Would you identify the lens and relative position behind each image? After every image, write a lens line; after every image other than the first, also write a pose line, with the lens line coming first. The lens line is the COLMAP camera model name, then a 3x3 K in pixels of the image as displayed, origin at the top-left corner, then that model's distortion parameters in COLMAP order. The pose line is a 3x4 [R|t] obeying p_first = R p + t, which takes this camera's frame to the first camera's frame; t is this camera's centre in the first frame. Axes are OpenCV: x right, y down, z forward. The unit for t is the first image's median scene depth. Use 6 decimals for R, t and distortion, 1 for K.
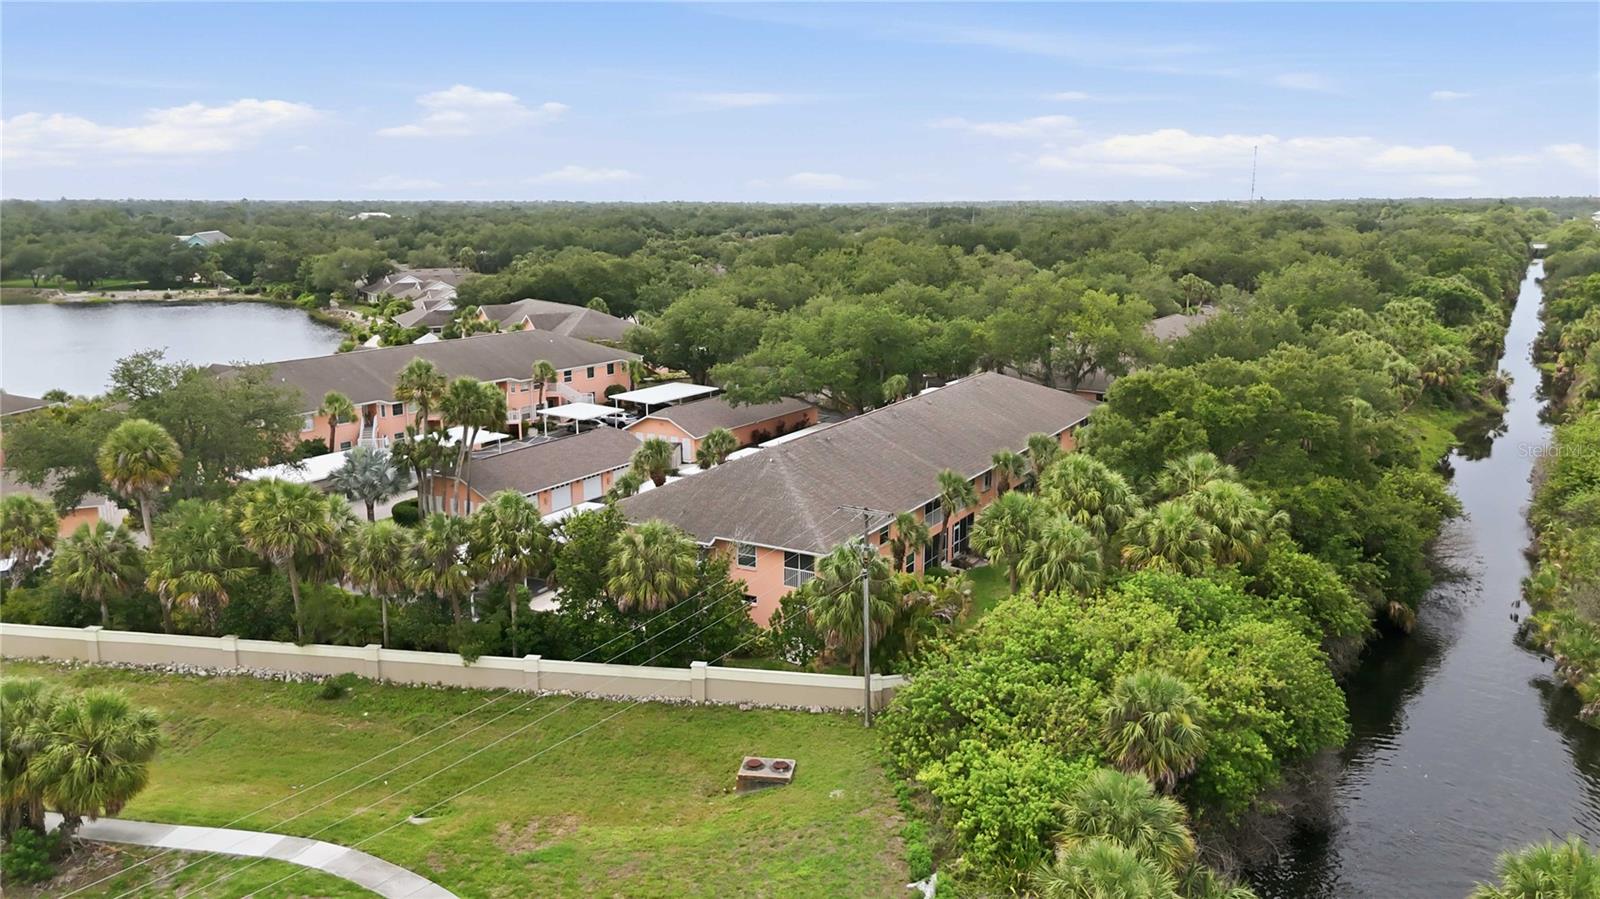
lens RADIAL K [[1181.3, 0, 805.2], [0, 1181.3, 449.6], [0, 0, 1]] dist [0.069206, -0.072683]
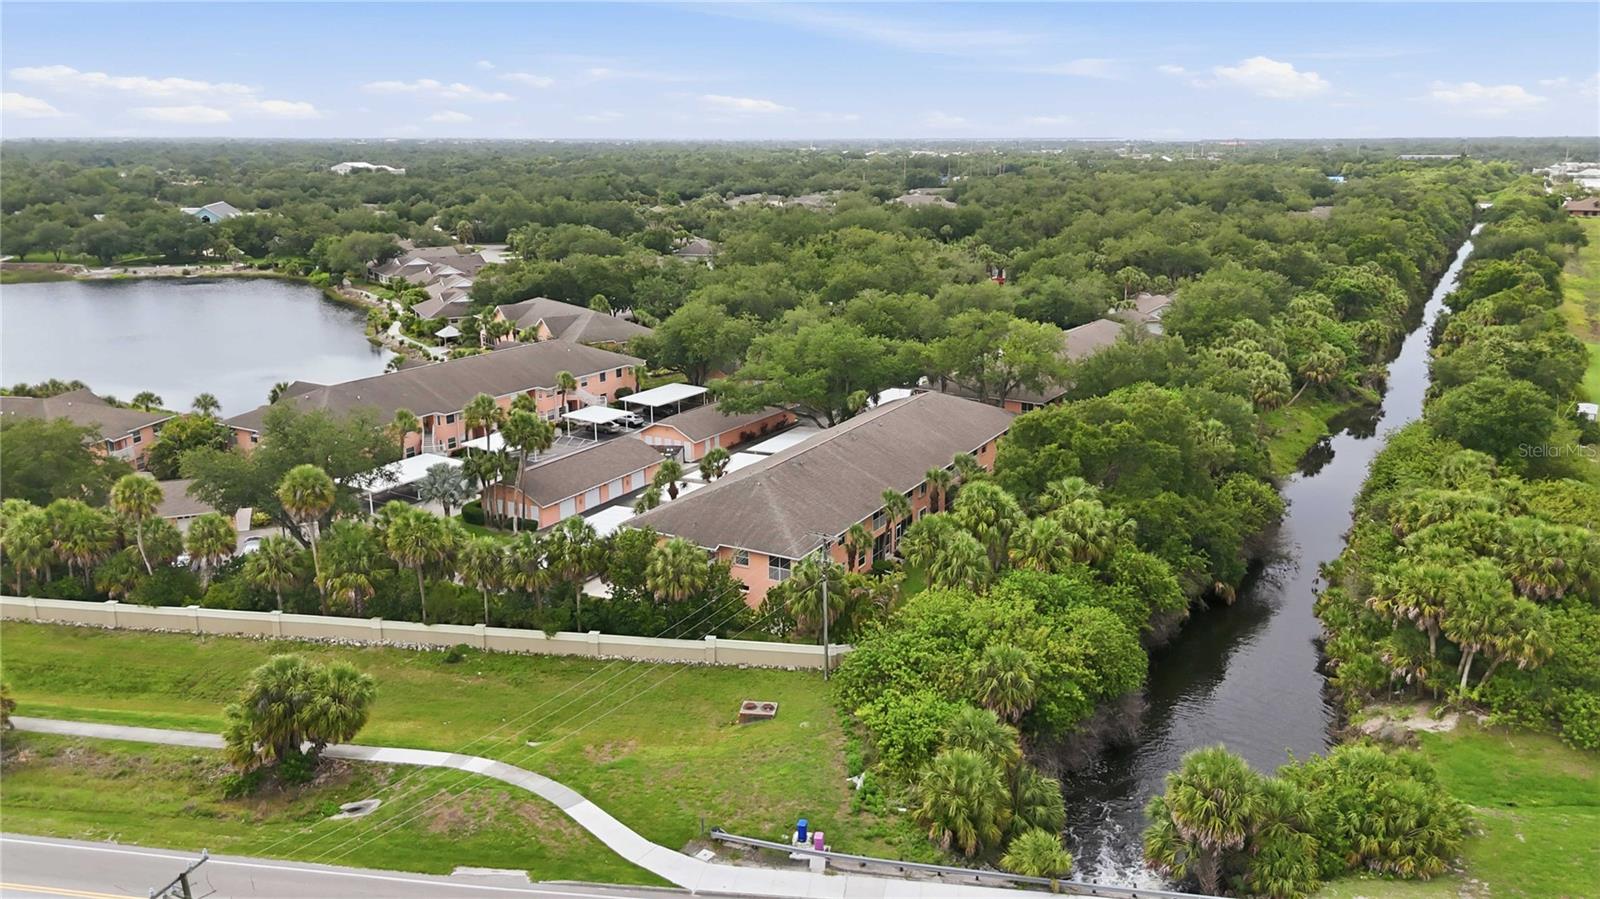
lens RADIAL K [[1181.3, 0, 805.2], [0, 1181.3, 449.6], [0, 0, 1]] dist [0.069206, -0.072683]
pose [[0.999861, -0.003898, 0.016210, 0.003166], [0.003071, 0.998709, 0.050712, -0.111154], [-0.016387, -0.050656, 0.998582, -0.398137]]
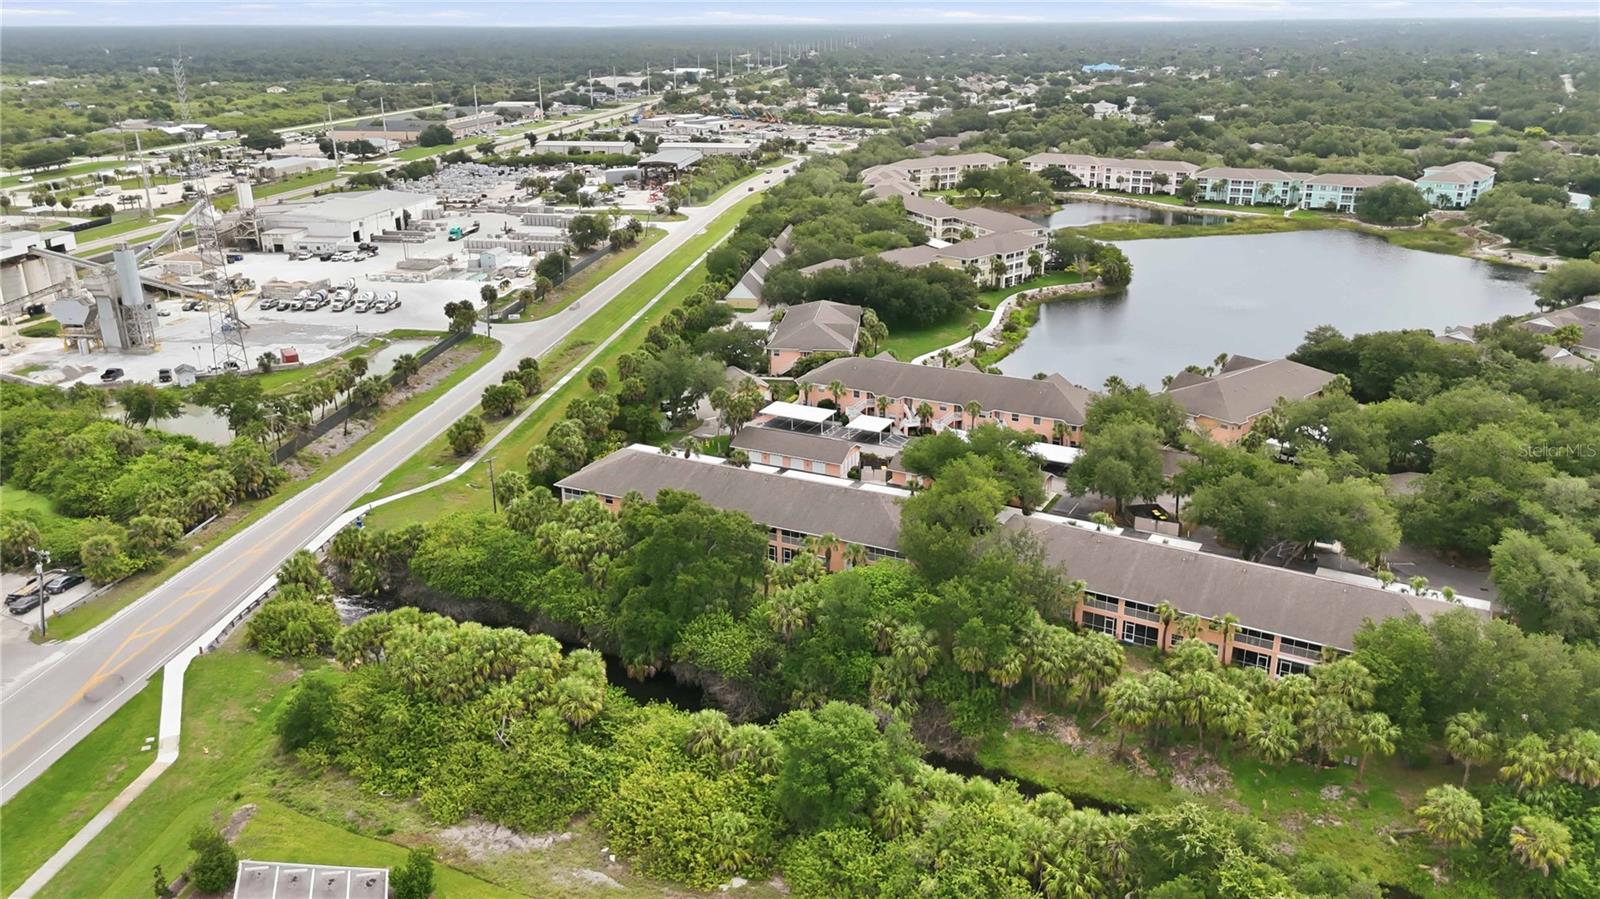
lens RADIAL K [[1181.3, 0, 805.2], [0, 1181.3, 449.6], [0, 0, 1]] dist [0.069206, -0.072683]
pose [[0.052298, 0.338892, -0.939371, 2.460686], [-0.200450, 0.925076, 0.322575, -0.929884], [0.978307, 0.171427, 0.116311, 1.199632]]
